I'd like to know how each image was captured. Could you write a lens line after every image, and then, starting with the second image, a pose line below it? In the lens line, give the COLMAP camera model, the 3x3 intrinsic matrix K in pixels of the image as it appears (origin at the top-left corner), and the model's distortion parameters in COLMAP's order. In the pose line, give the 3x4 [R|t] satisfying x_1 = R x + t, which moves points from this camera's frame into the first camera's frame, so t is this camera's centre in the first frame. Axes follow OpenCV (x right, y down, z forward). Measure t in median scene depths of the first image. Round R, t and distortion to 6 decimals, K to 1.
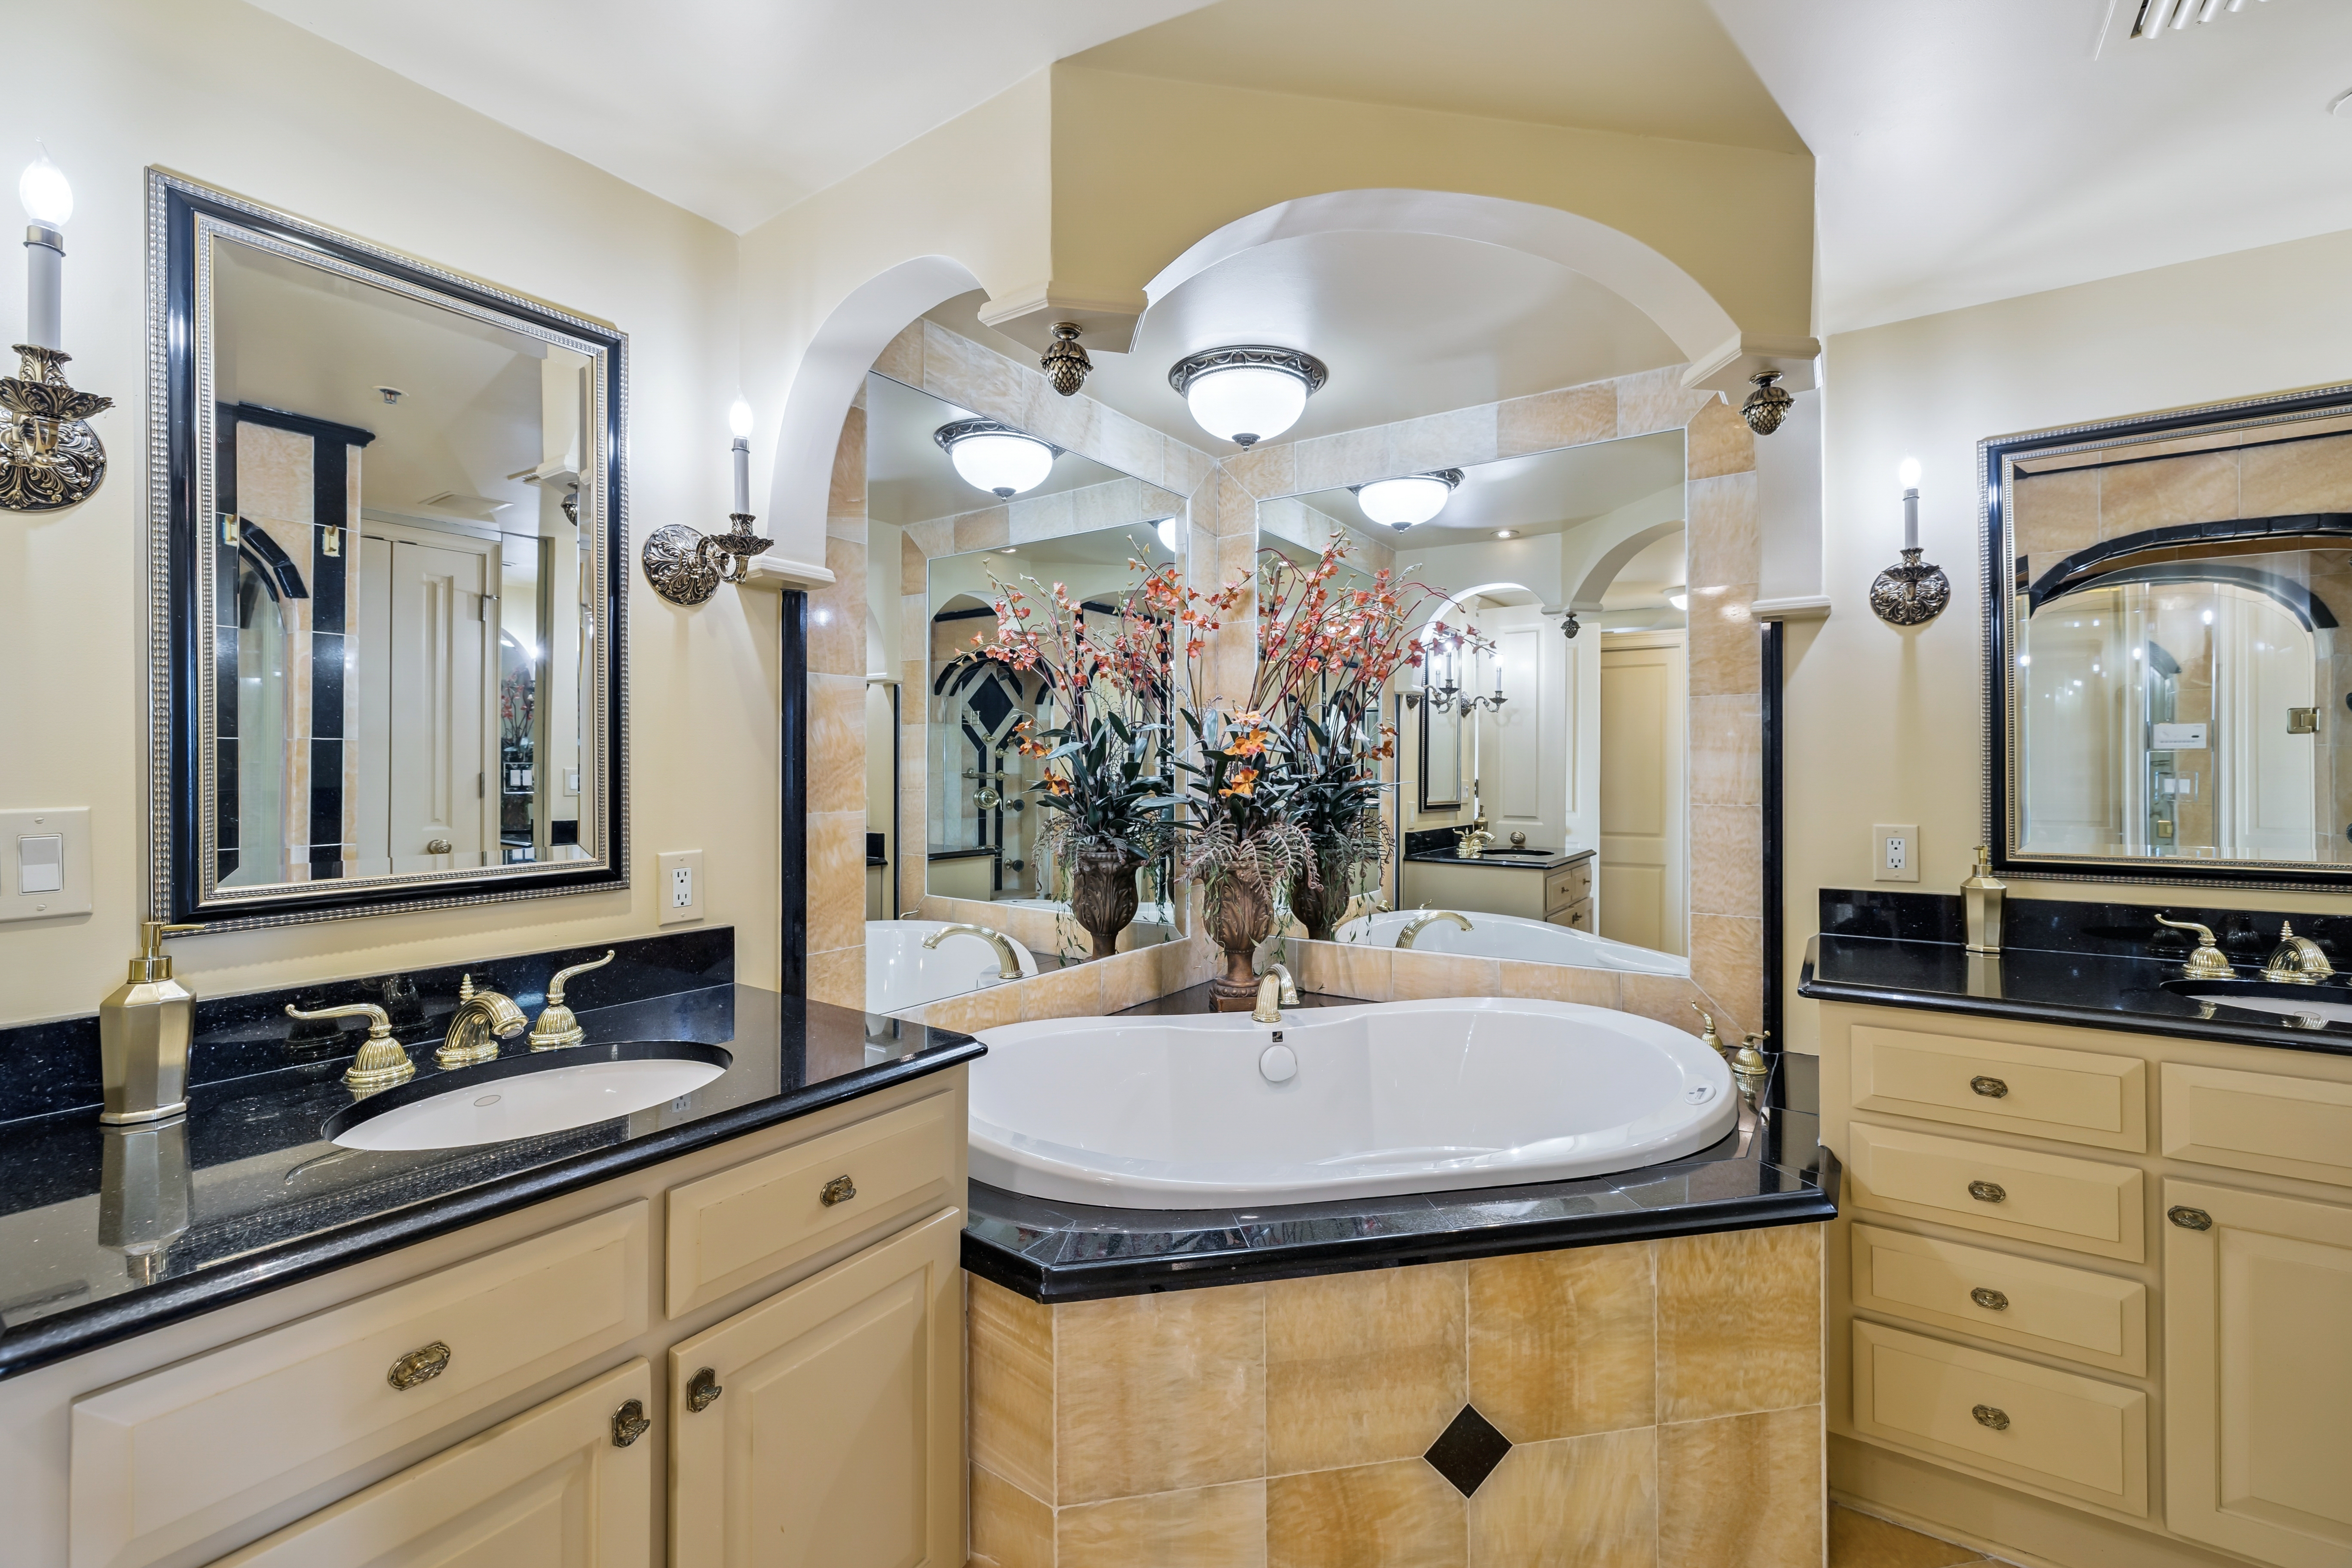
lens RADIAL K [[992.0, 0, 1183.4], [0, 992.0, 771.3], [0, 0, 1]] dist [-0.000662, 0.000268]
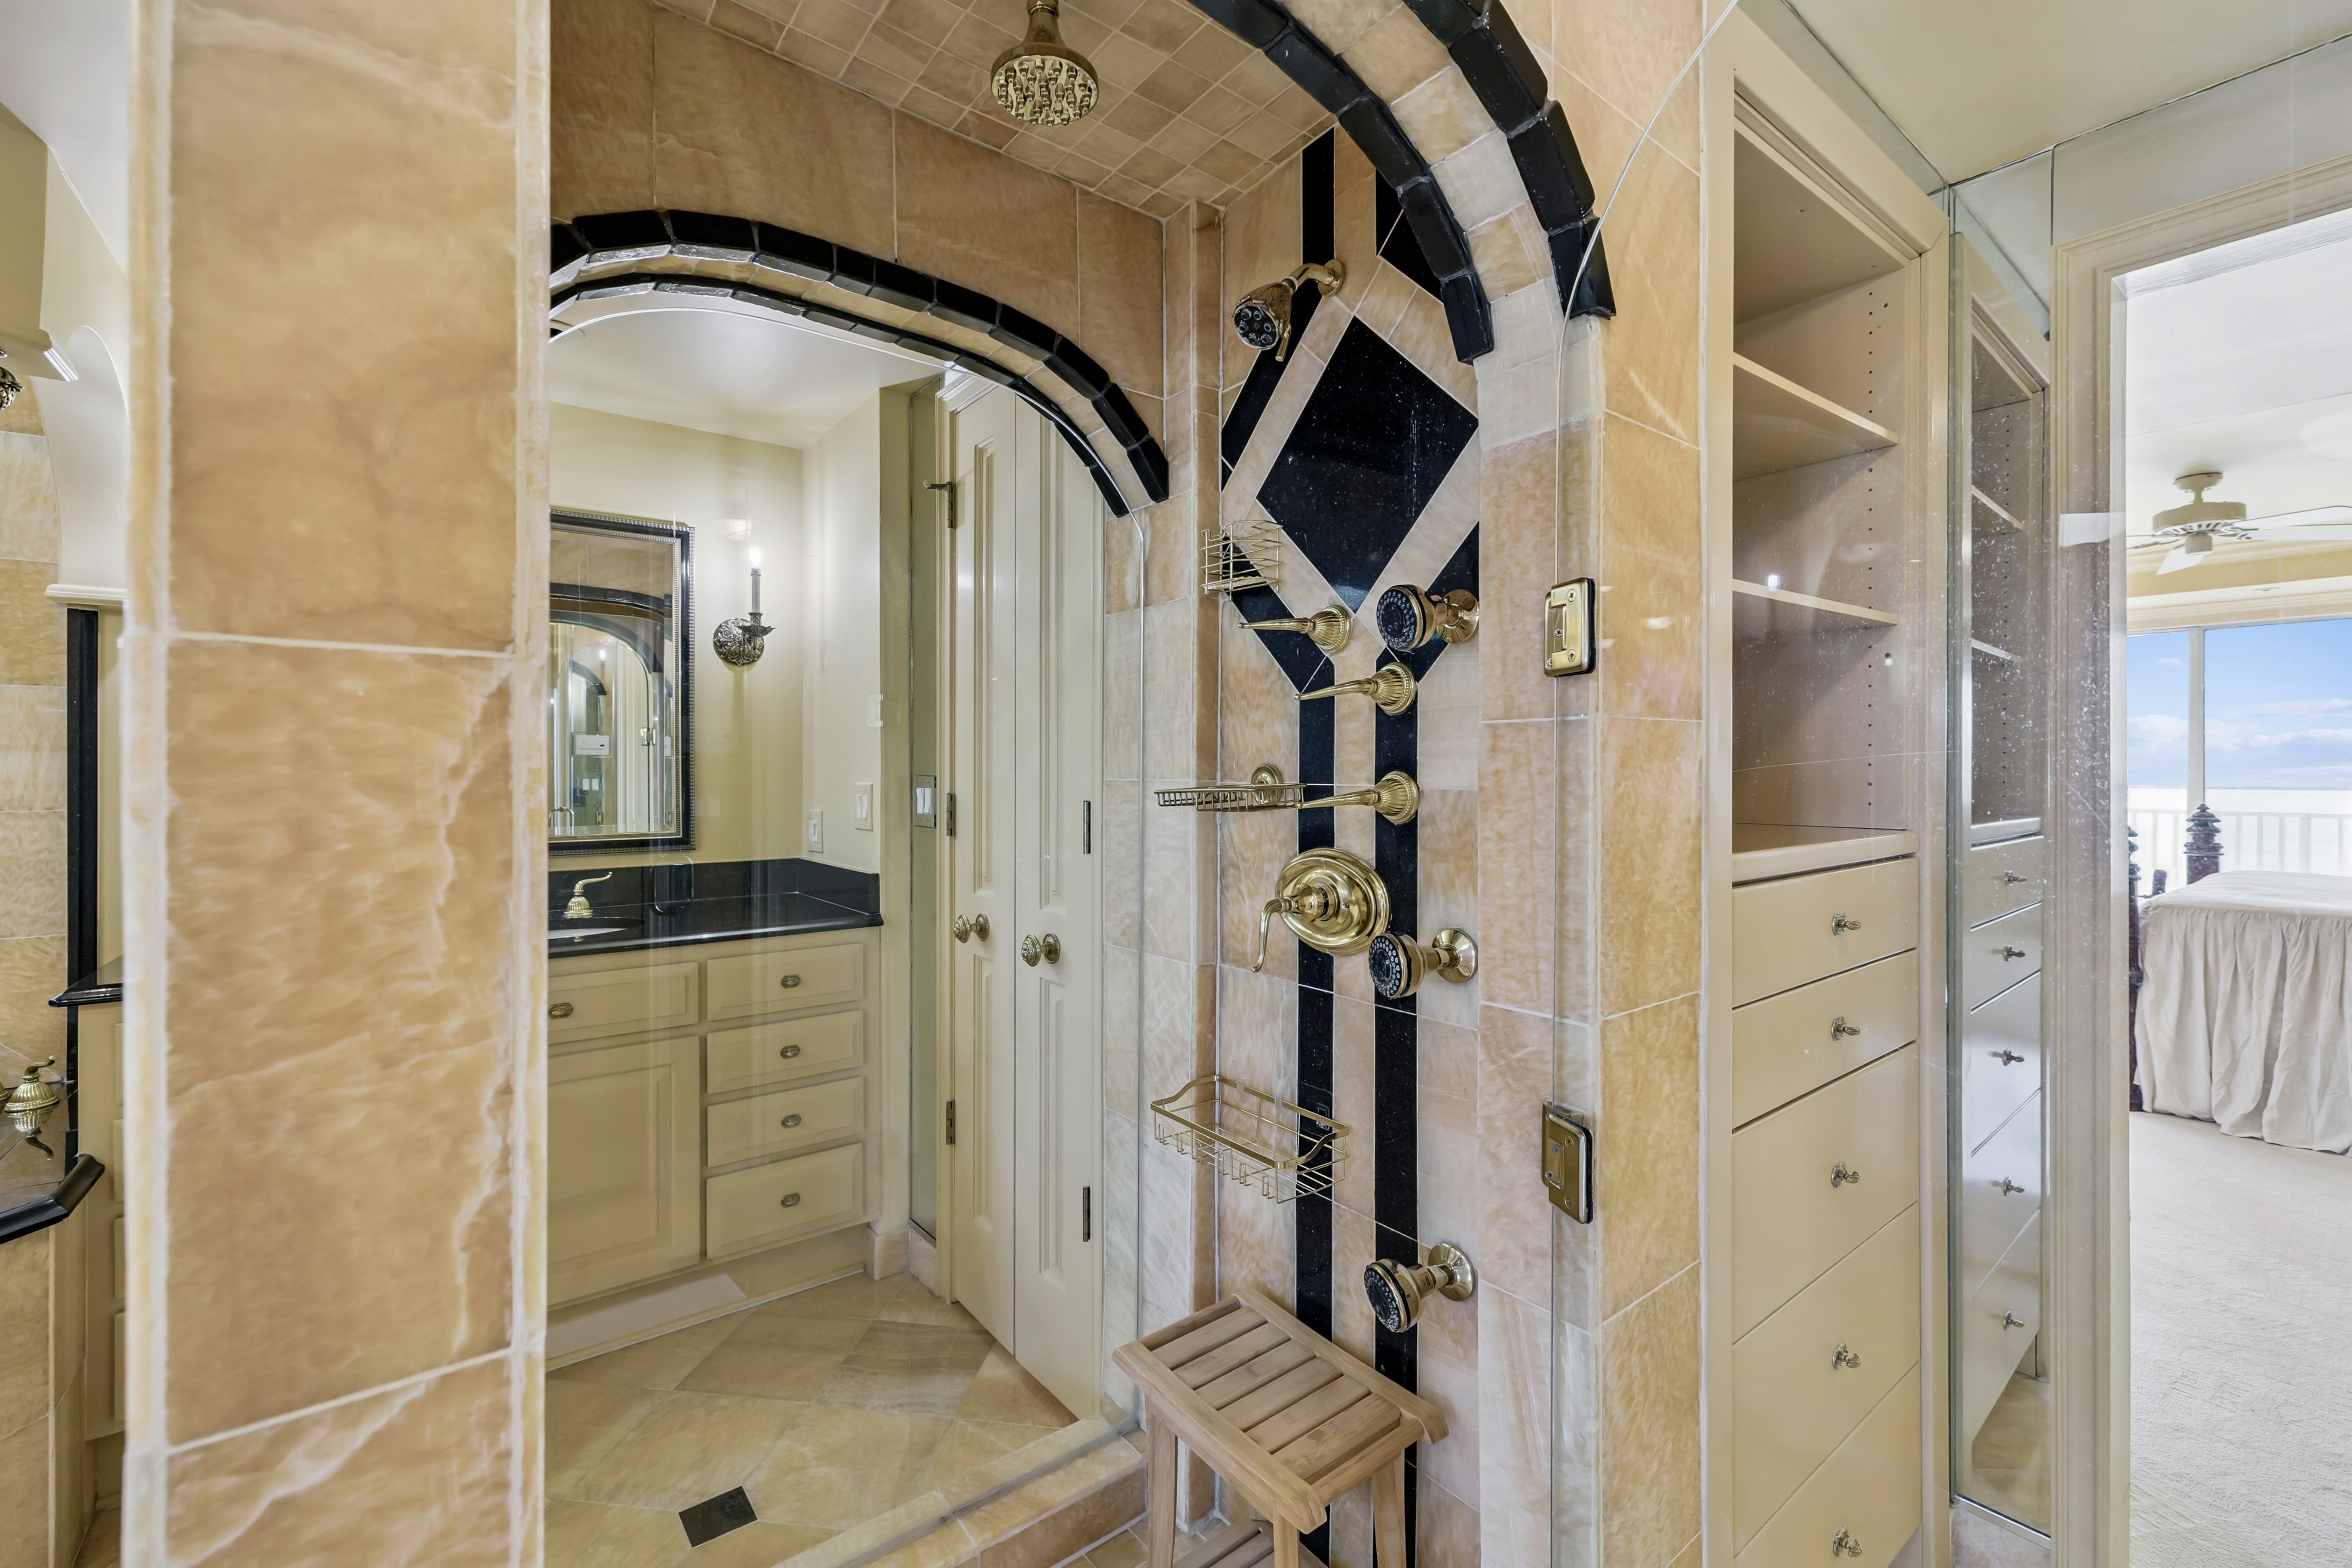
lens RADIAL K [[992.0, 0, 1175.1], [0, 992.0, 772.2], [0, 0, 1]] dist [-0.000662, 0.000268]
pose [[0.308516, 0.001378, 0.951218, 0.032034], [-0.001072, 0.999999, -0.001101, -0.000562], [-0.951218, -0.000680, 0.308518, -0.236242]]
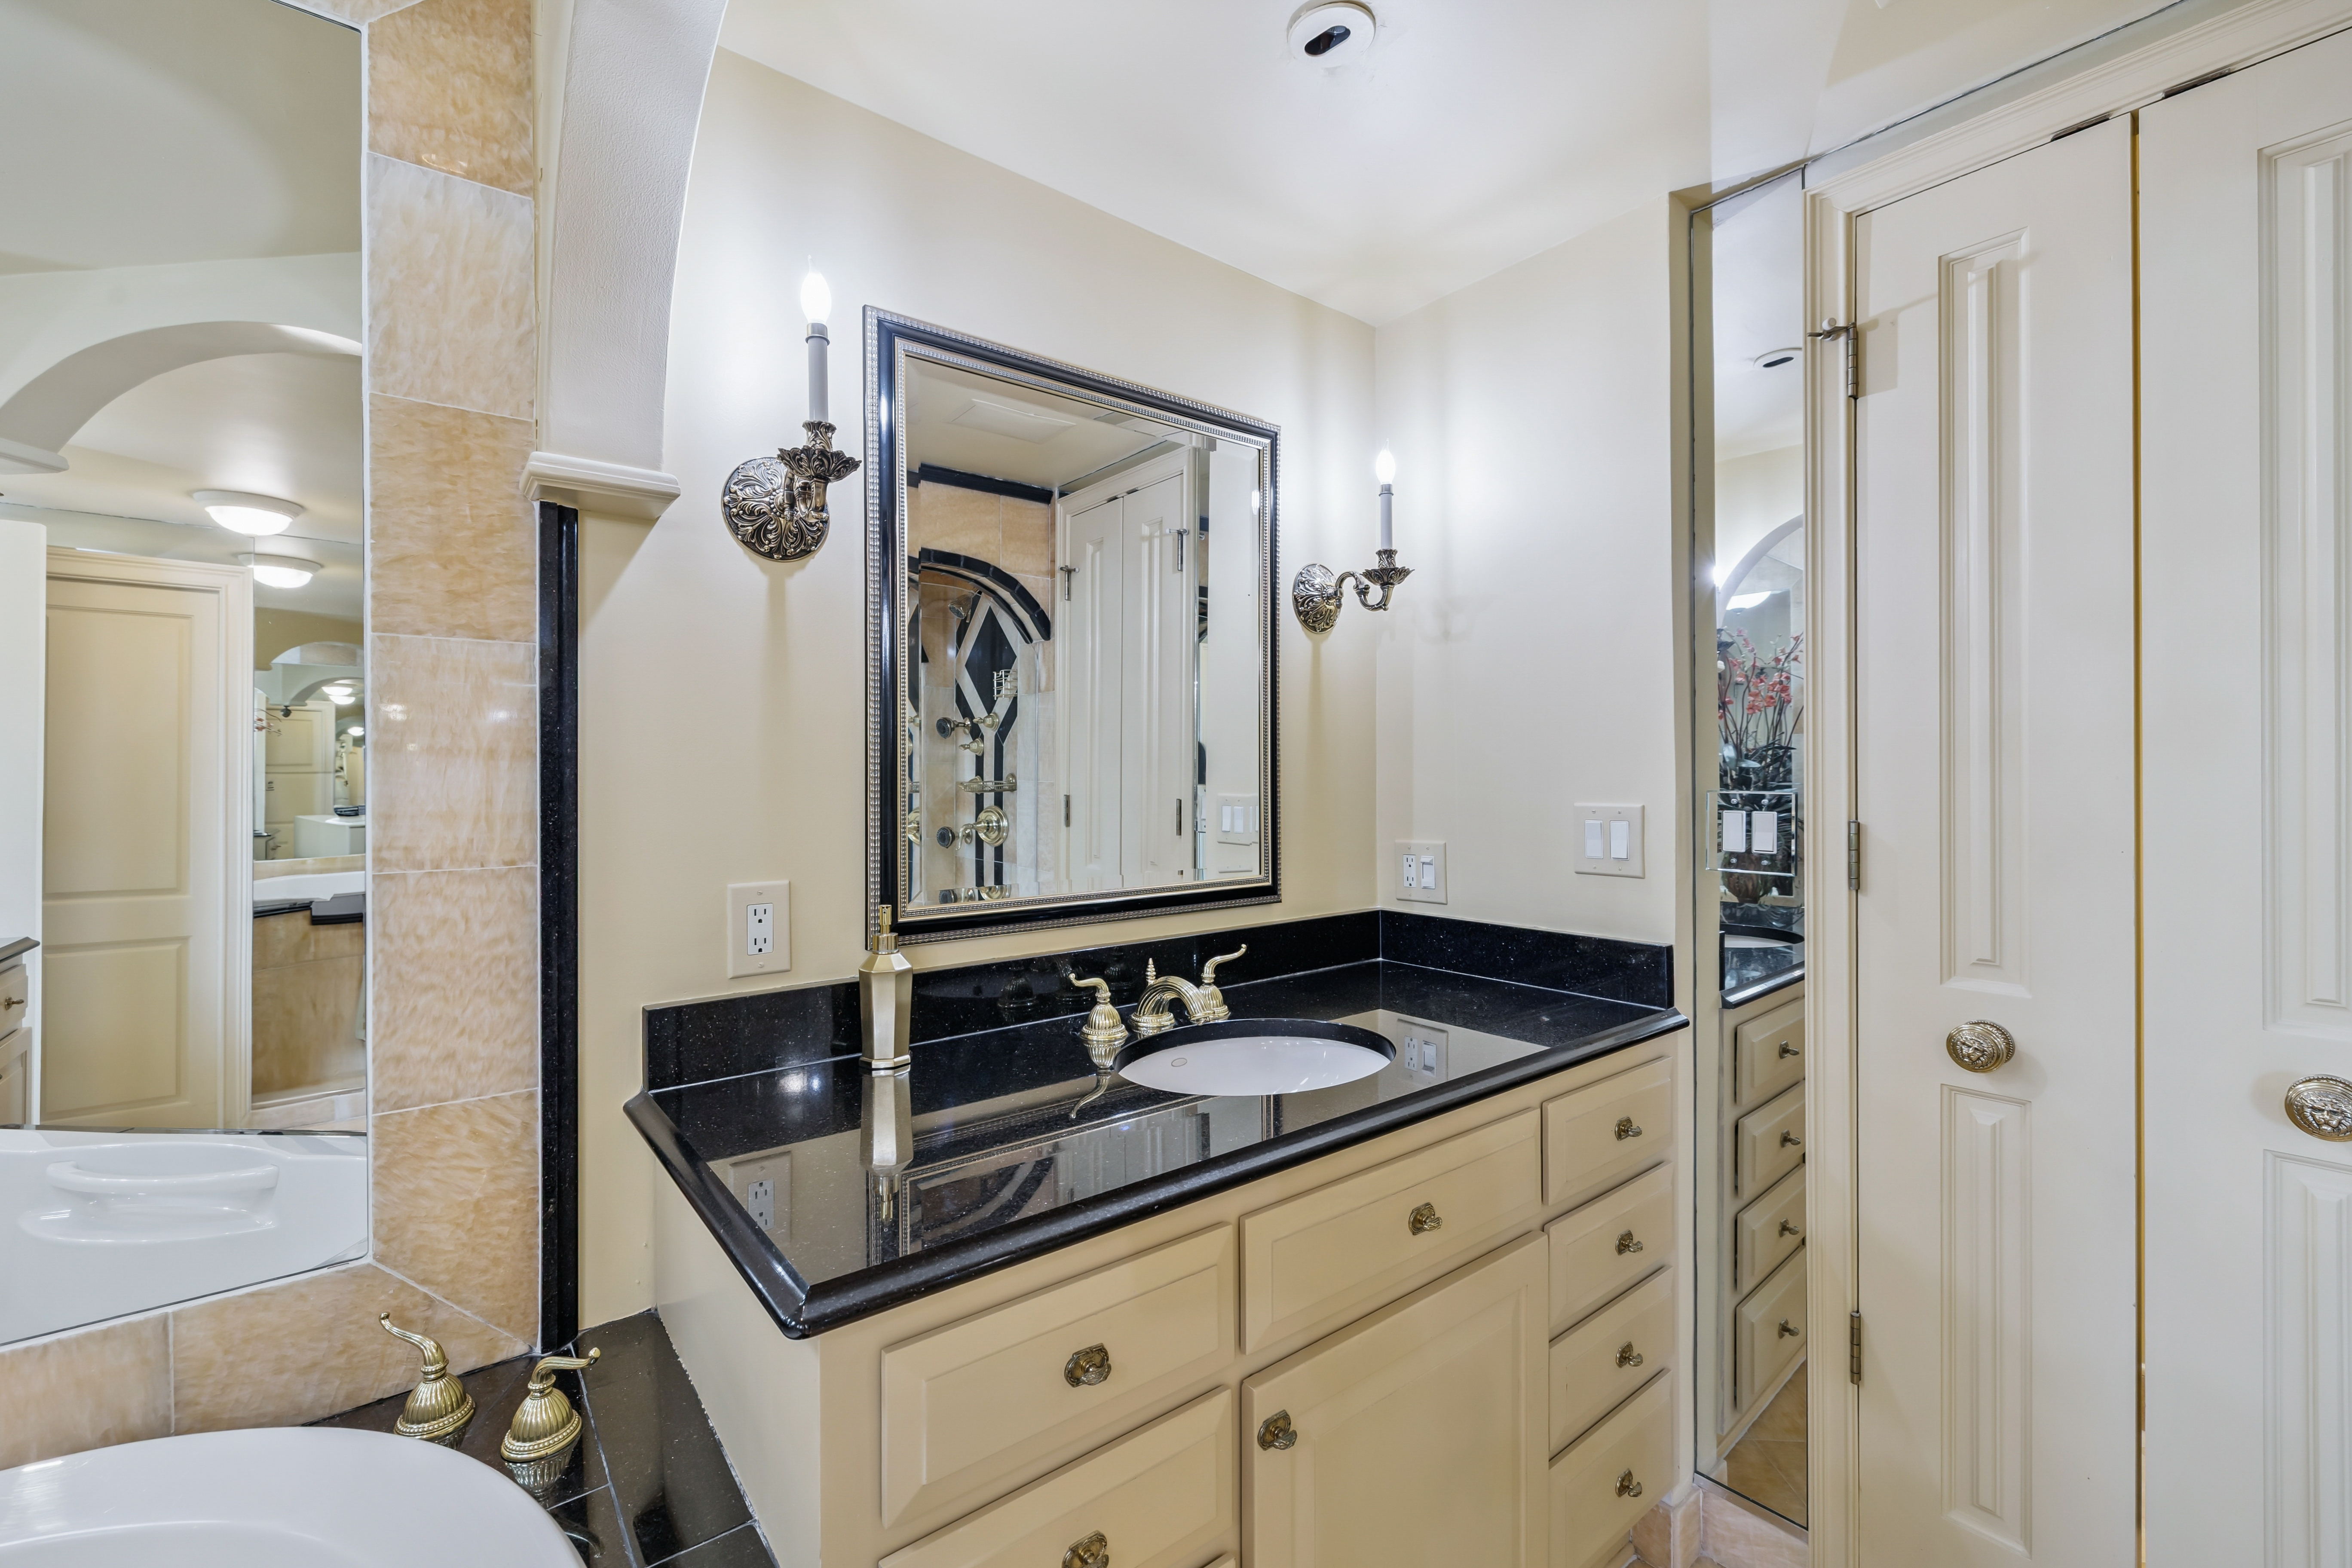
lens RADIAL K [[992.0, 0, 1175.4], [0, 992.0, 773.5], [0, 0, 1]] dist [-0.000662, 0.000268]
pose [[0.304823, 0.003077, 0.952404, 0.195709], [0.001314, 0.999992, -0.003651, -0.009594], [-0.952408, 0.002364, 0.304817, 0.522013]]
